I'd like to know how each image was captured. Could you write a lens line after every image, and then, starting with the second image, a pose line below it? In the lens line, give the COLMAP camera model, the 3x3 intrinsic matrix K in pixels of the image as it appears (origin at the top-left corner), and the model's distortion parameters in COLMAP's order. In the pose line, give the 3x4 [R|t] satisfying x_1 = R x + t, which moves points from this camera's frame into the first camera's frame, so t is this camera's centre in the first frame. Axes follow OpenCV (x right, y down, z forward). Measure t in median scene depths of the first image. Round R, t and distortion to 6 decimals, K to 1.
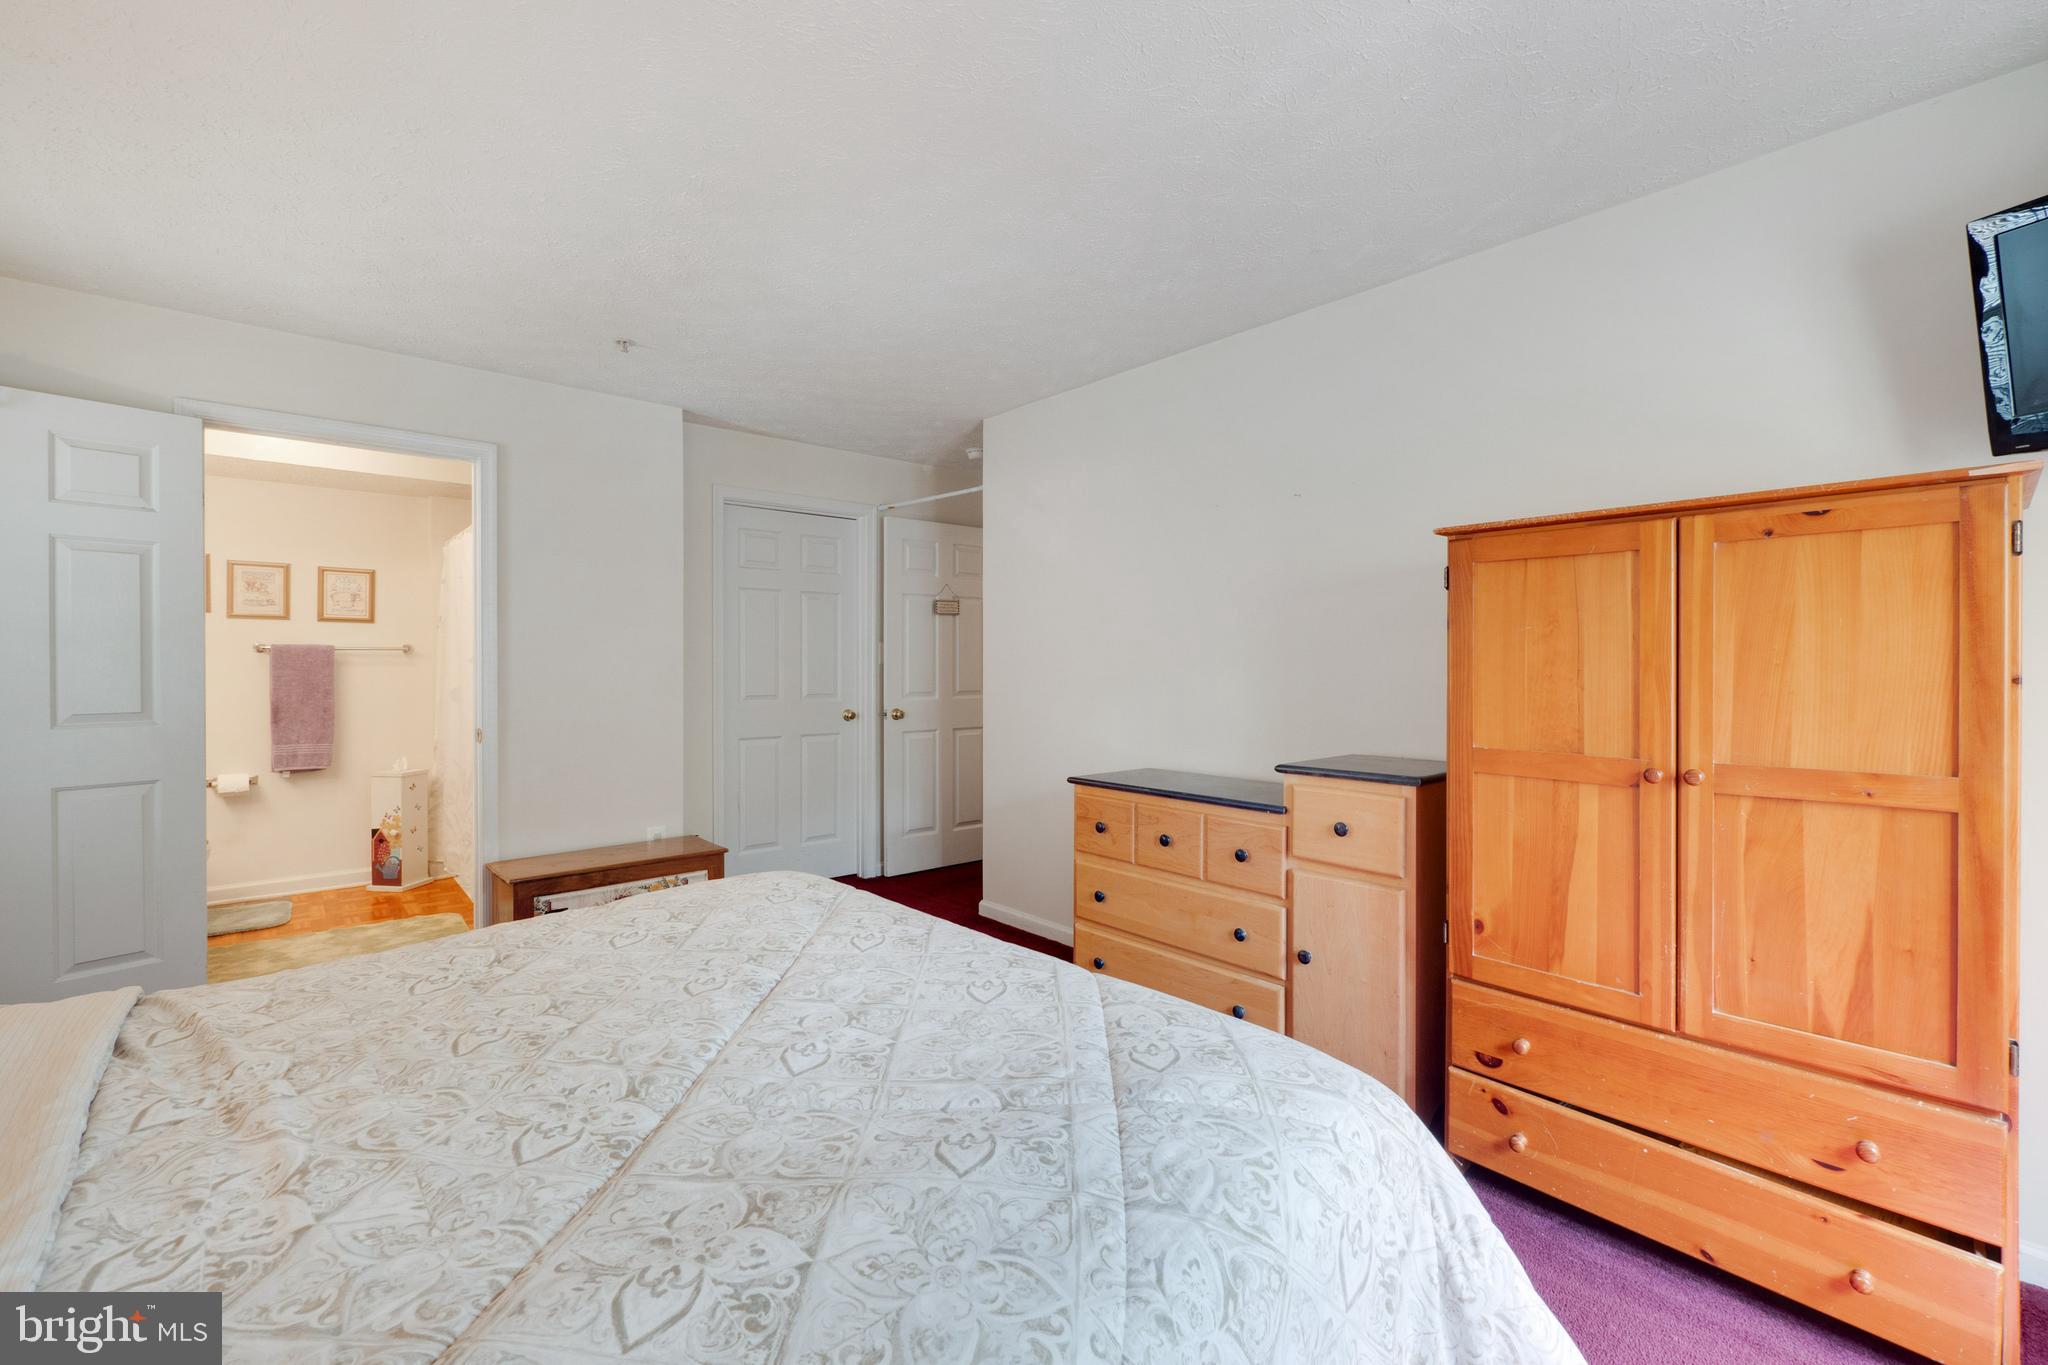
lens RADIAL K [[869.4, 0, 1019.2], [0, 869.4, 657.6], [0, 0, 1]] dist [-0.010066, 0.002583]
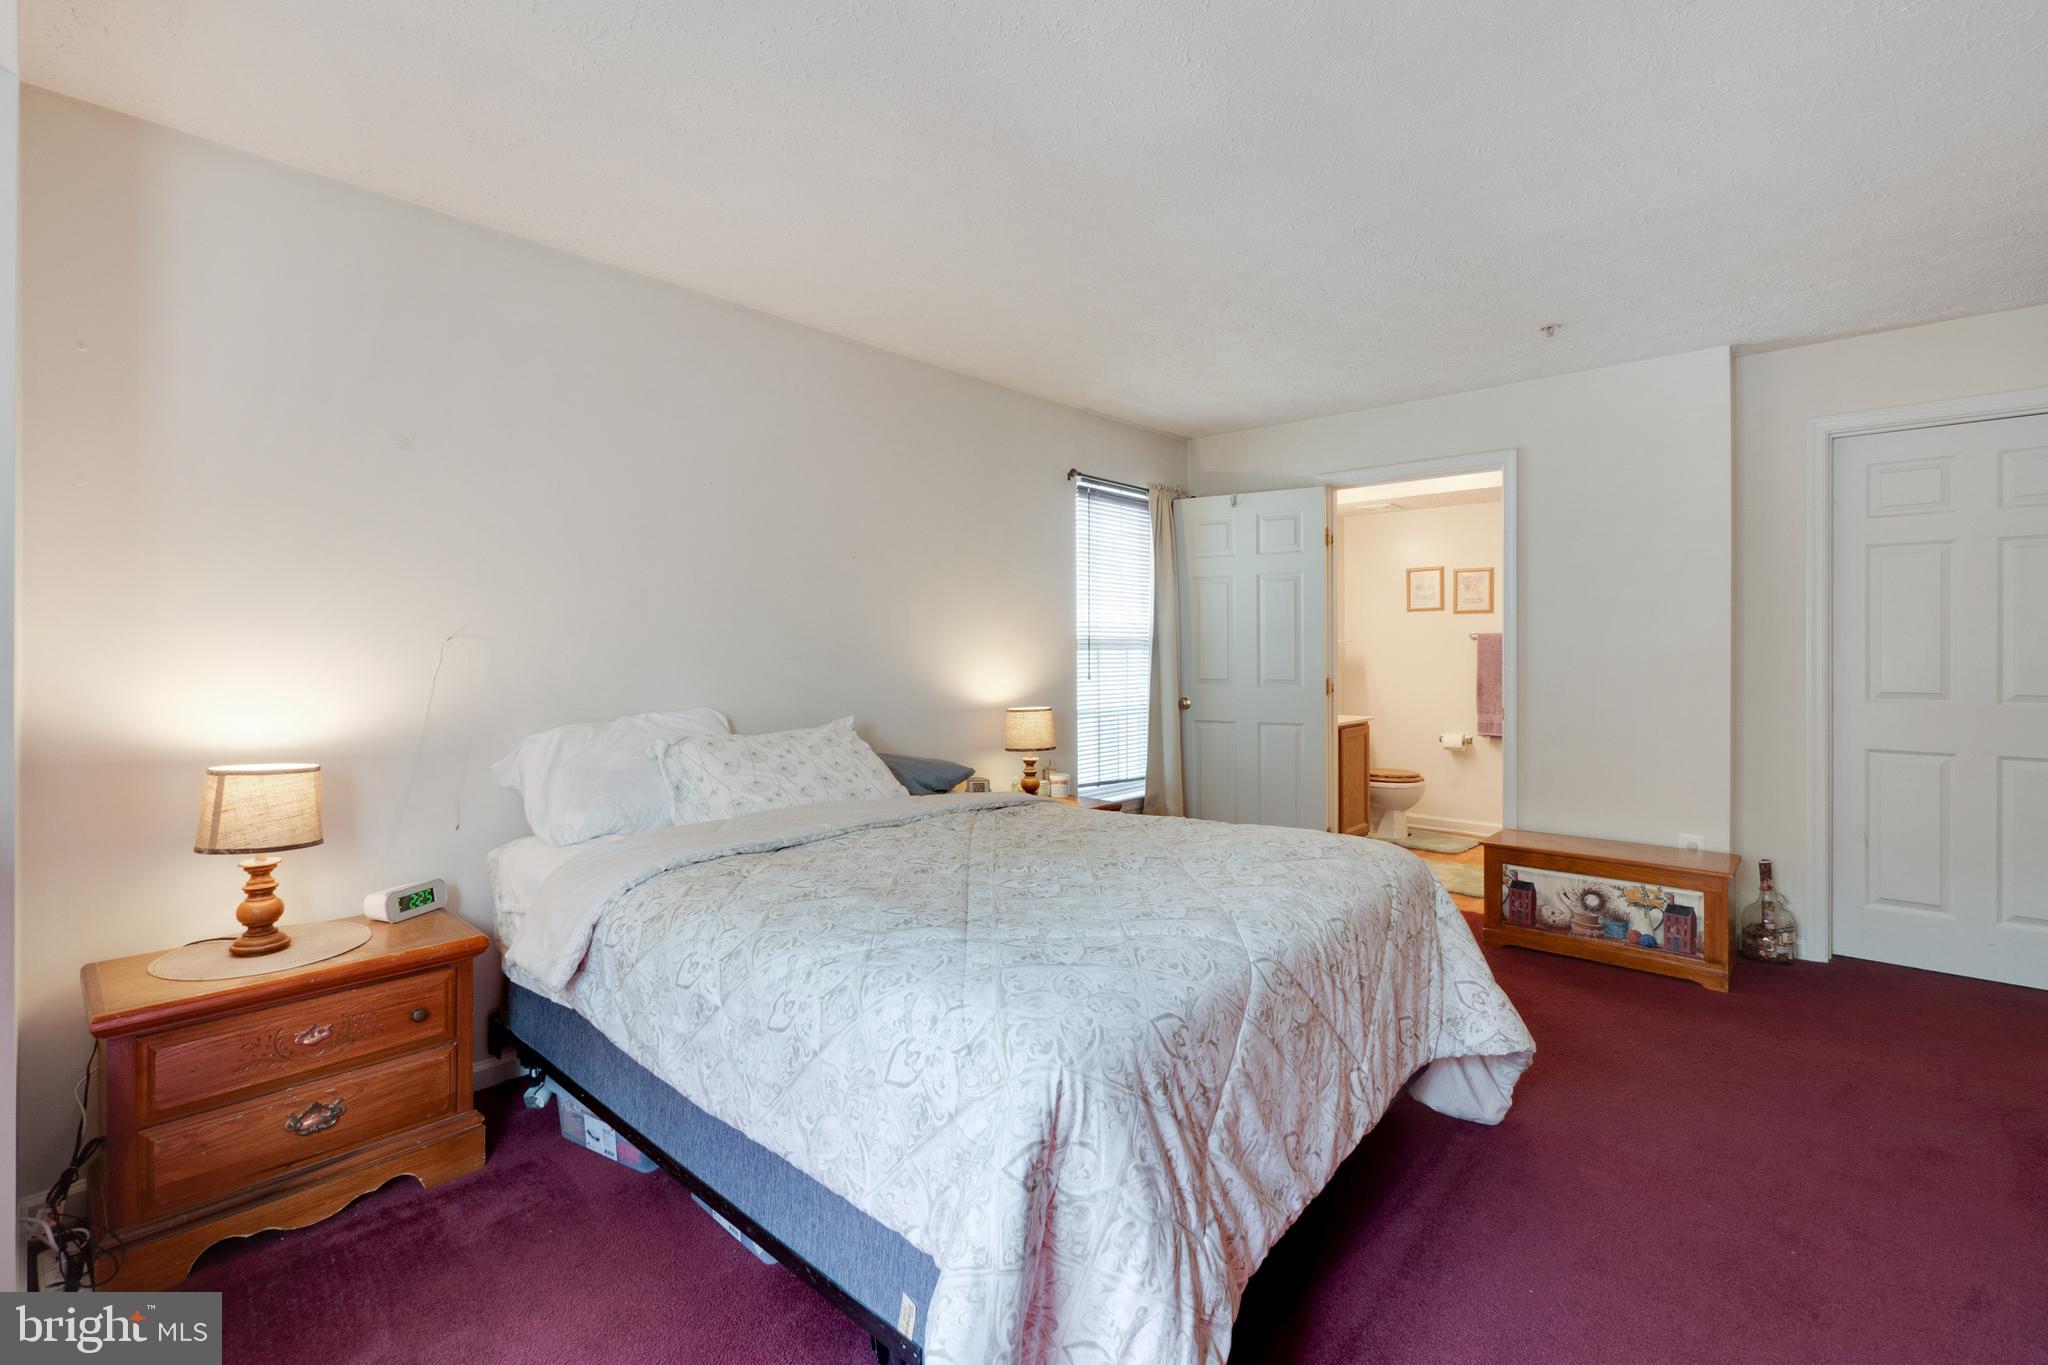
lens RADIAL K [[933.6, 0, 1046.6], [0, 933.6, 654.7], [0, 0, 1]] dist [0.004071, 0.001006]
pose [[0.115632, 0.007324, -0.993265, 0.633144], [0.007673, 0.999936, 0.008267, -0.000965], [0.993262, -0.008578, 0.115569, 0.341776]]
